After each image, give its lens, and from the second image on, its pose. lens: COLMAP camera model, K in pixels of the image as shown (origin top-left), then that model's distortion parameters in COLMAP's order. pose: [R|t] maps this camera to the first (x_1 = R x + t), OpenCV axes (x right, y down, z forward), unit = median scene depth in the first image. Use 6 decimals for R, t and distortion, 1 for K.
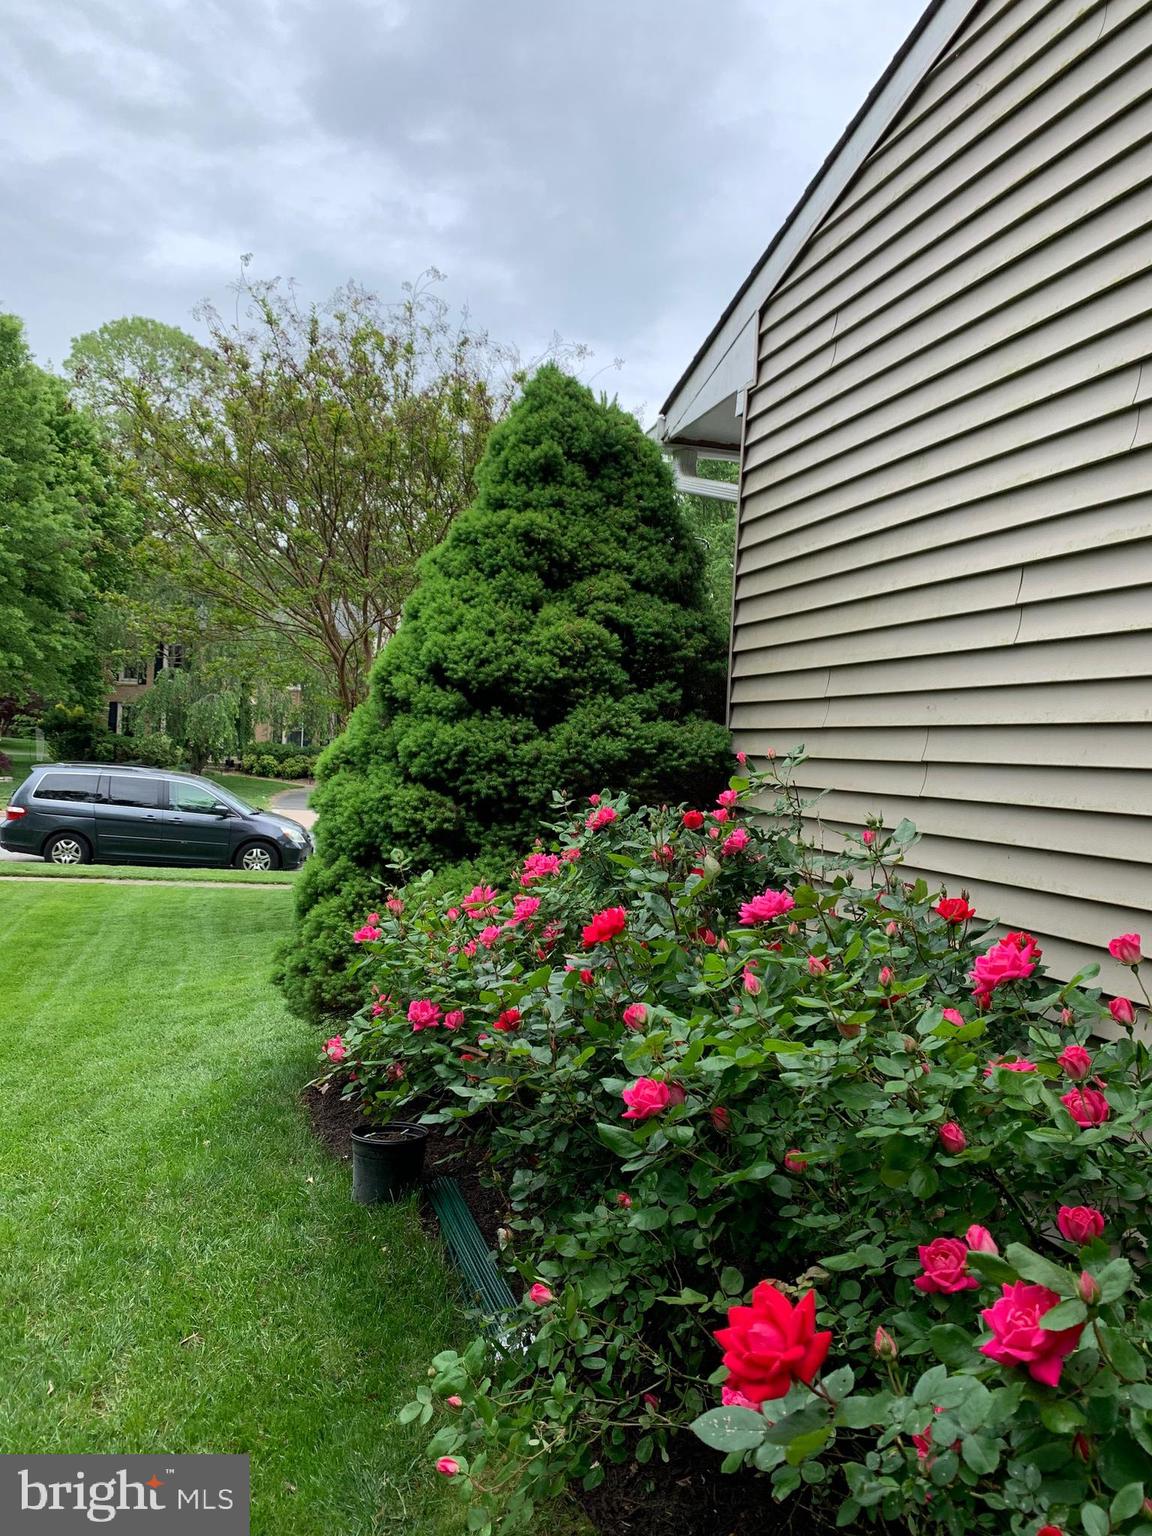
lens RADIAL K [[1186.6, 0, 562.8], [0, 1186.6, 771.5], [0, 0, 1]] dist [0.025728, -0.024720]
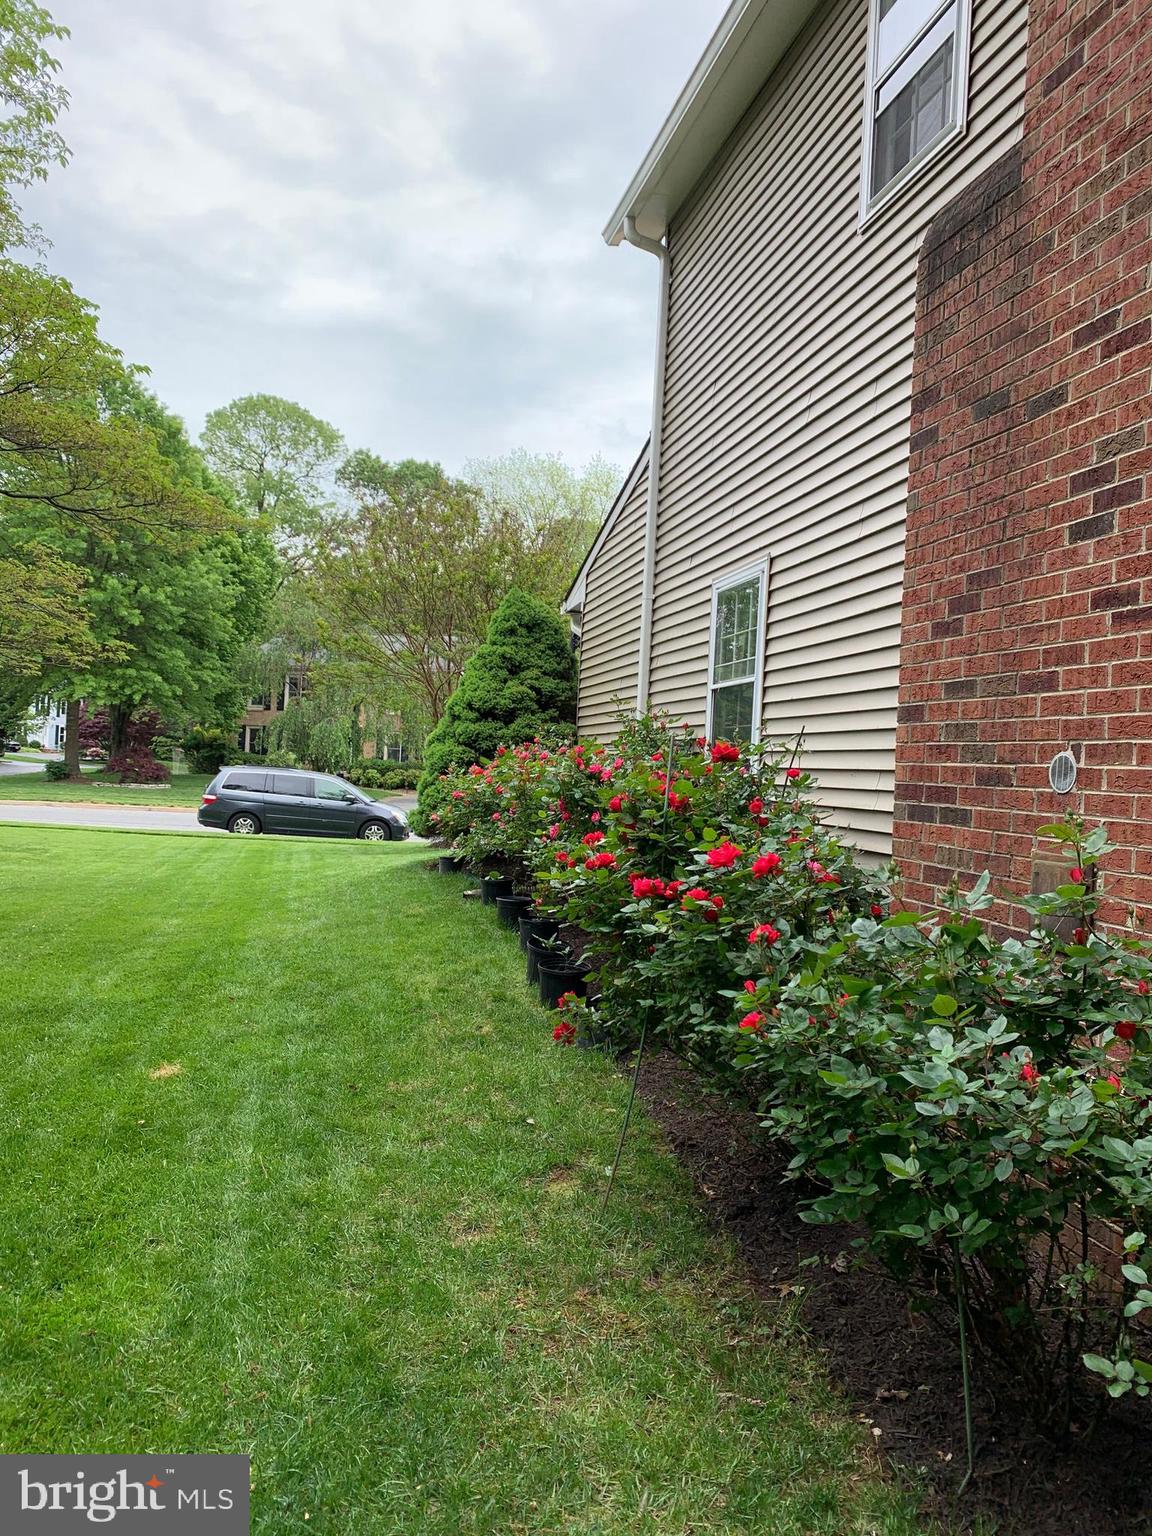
lens RADIAL K [[1186.6, 0, 585.5], [0, 1186.6, 764.0], [0, 0, 1]] dist [0.025728, -0.024720]
pose [[0.998420, 0.001015, -0.056188, 0.073903], [-0.002547, 0.999627, -0.027207, 0.029539], [0.056139, 0.027307, 0.998049, -0.404508]]
